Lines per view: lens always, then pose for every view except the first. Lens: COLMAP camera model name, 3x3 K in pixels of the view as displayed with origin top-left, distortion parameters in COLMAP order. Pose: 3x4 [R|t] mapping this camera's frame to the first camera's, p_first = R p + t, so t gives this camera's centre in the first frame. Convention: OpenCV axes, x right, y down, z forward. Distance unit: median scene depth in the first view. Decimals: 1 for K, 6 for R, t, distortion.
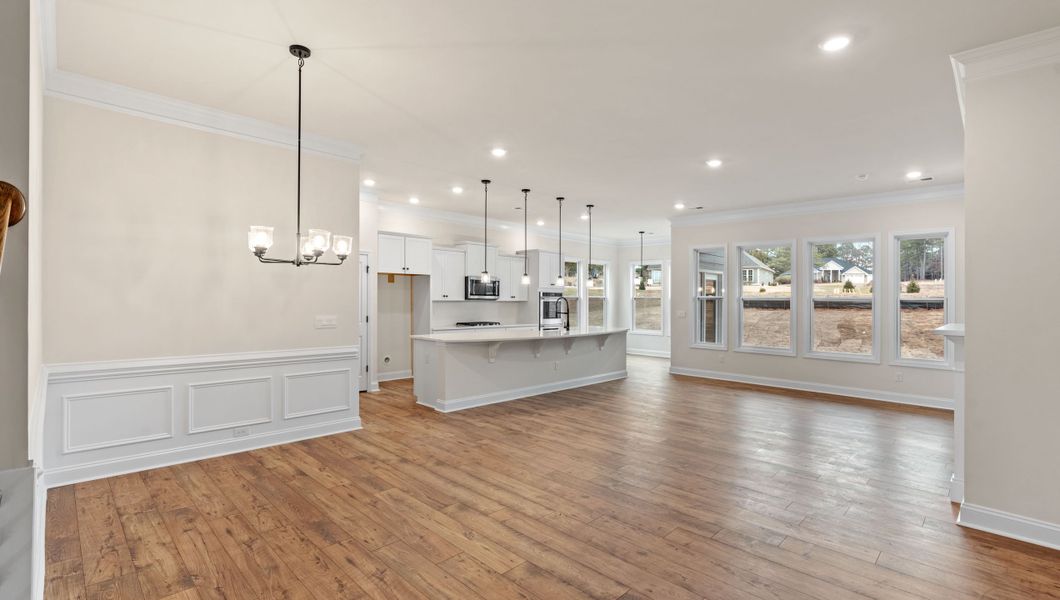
lens RADIAL K [[480.9, 0, 545.8], [0, 480.9, 286.7], [0, 0, 1]] dist [-0.001459, 0.000096]
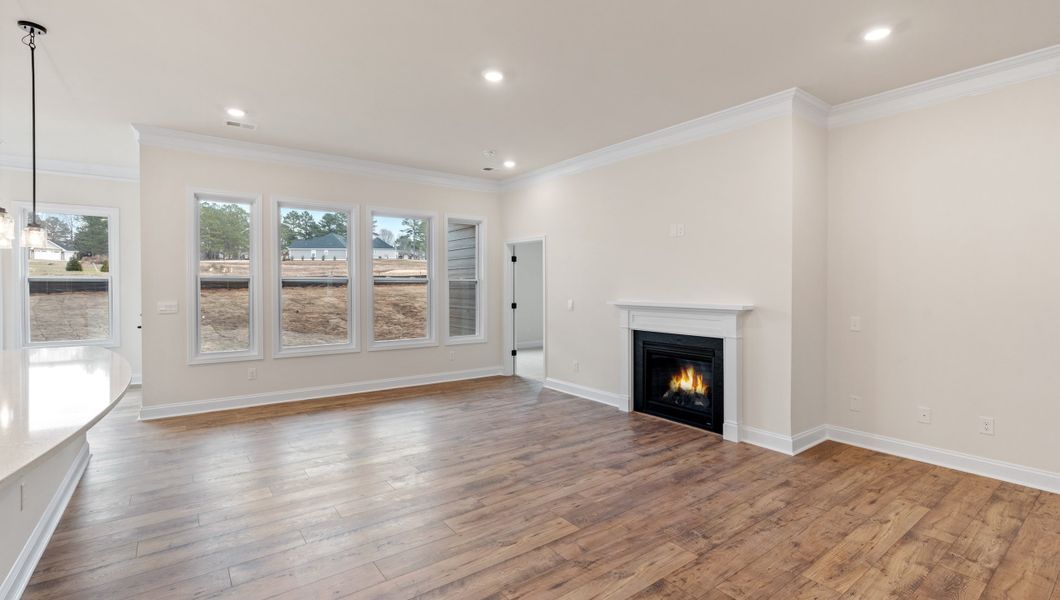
lens RADIAL K [[460.5, 0, 494.6], [0, 460.5, 298.2], [0, 0, 1]] dist [-0.000725, 0.000107]
pose [[0.198745, -0.027688, 0.979660, -0.316178], [-0.021866, 0.999227, 0.032677, 0.026590], [-0.979807, -0.027915, 0.197986, 0.959609]]
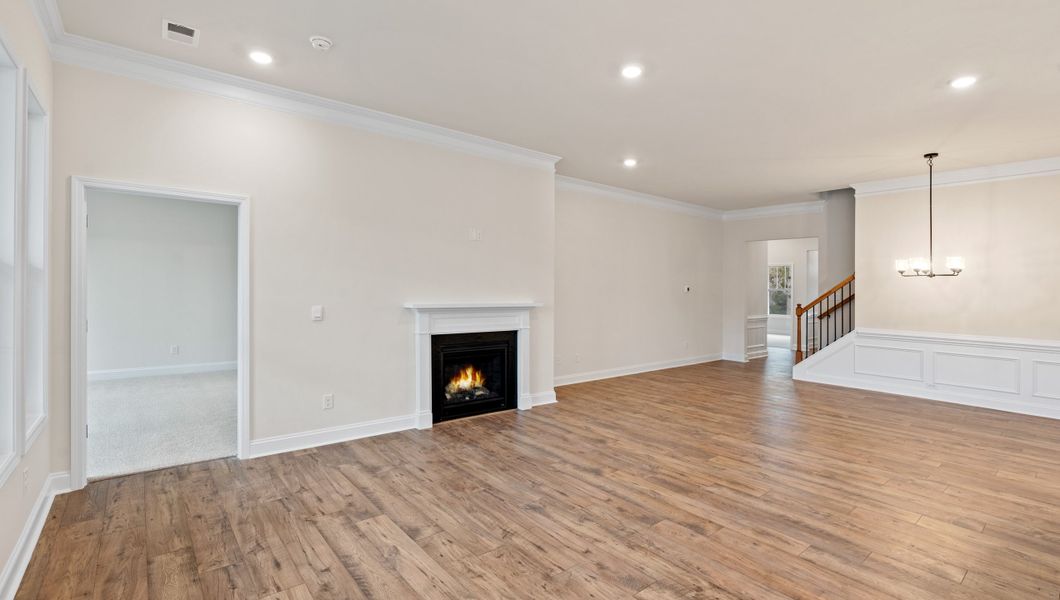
lens RADIAL K [[480.9, 0, 545.8], [0, 480.9, 286.7], [0, 0, 1]] dist [-0.001459, 0.000096]
pose [[-0.994630, -0.019177, 0.101705, 0.449169], [-0.021759, 0.999467, -0.024345, 0.045226], [-0.101183, -0.026427, -0.994517, 1.836023]]
